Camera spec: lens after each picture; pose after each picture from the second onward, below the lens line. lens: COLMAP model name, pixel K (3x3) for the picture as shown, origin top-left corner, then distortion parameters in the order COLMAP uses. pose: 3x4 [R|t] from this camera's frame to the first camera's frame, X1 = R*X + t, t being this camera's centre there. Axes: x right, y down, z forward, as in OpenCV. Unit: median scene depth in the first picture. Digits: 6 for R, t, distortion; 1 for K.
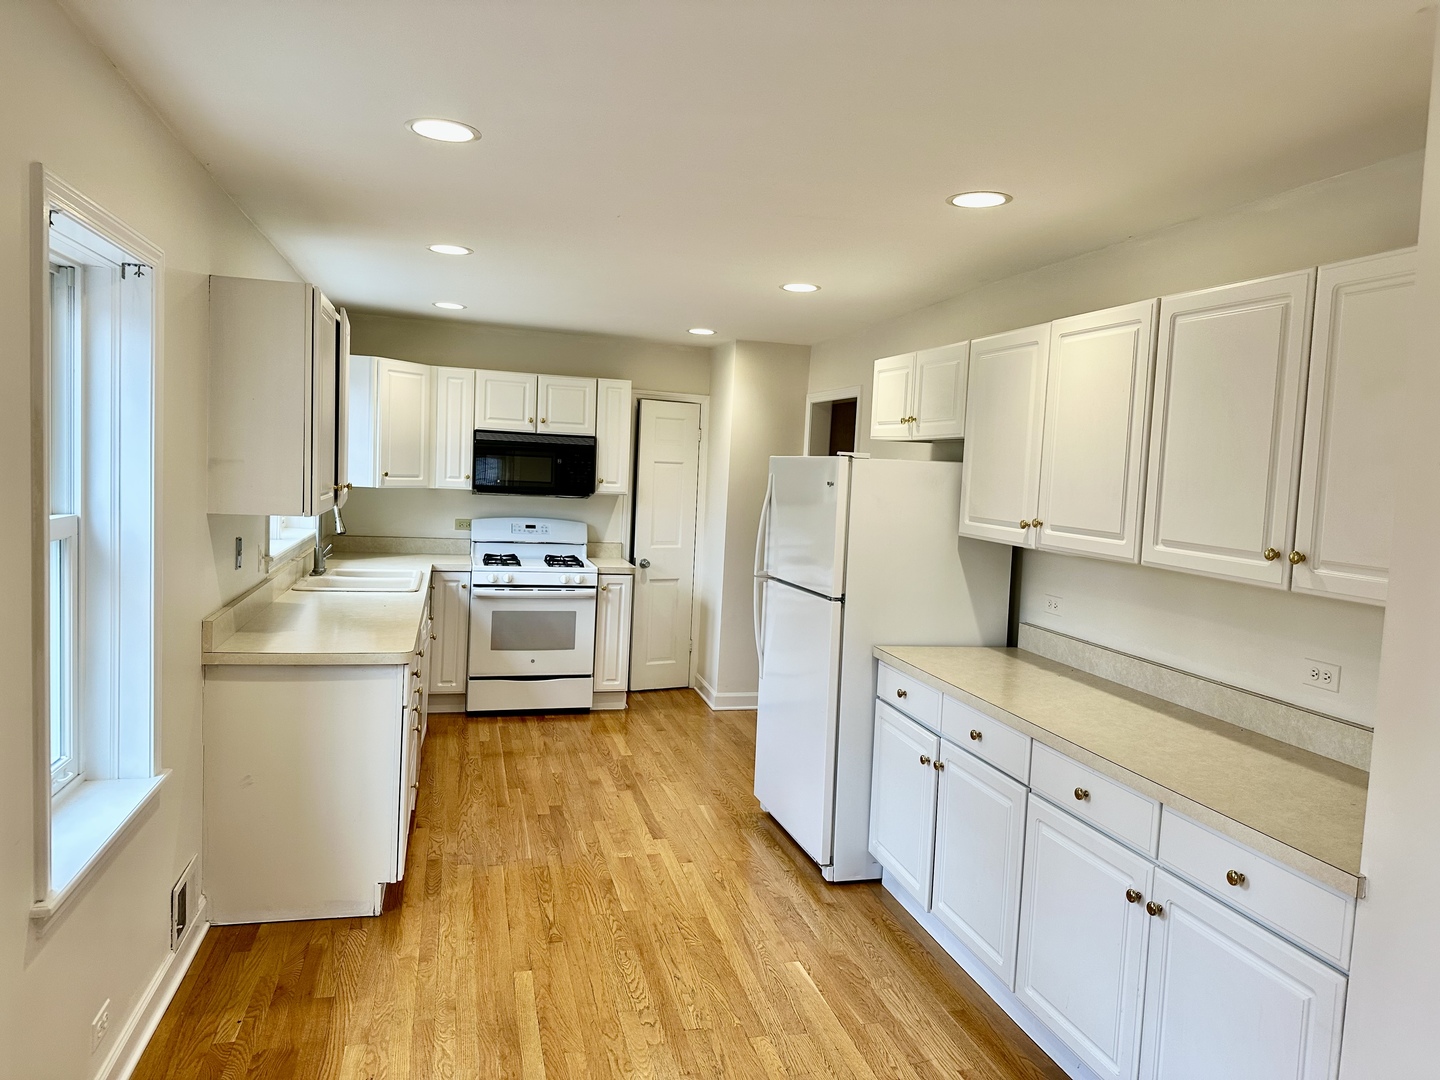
lens RADIAL K [[1017.4, 0, 720.3], [0, 1017.4, 537.0], [0, 0, 1]] dist [0.007950, 0.001866]
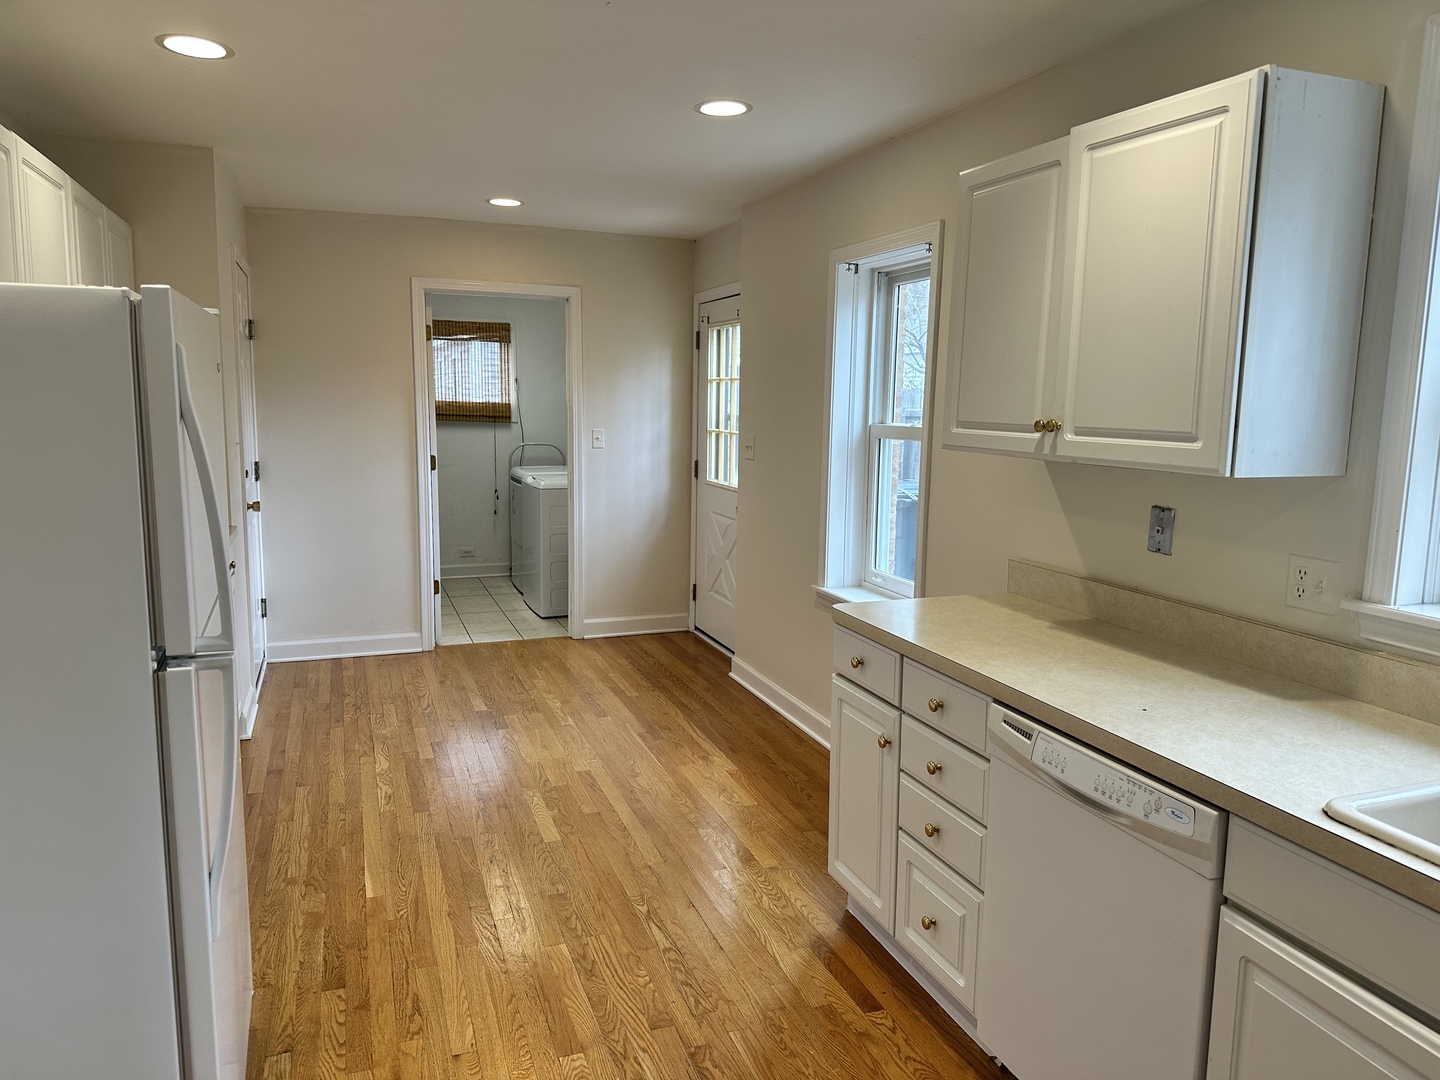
lens RADIAL K [[1017.4, 0, 726.8], [0, 1017.4, 534.0], [0, 0, 1]] dist [0.007950, 0.001866]
pose [[-0.991528, -0.055992, -0.117209, -0.114999], [-0.080484, 0.973070, 0.216004, -0.123002], [0.101958, 0.223608, -0.969332, 1.801972]]
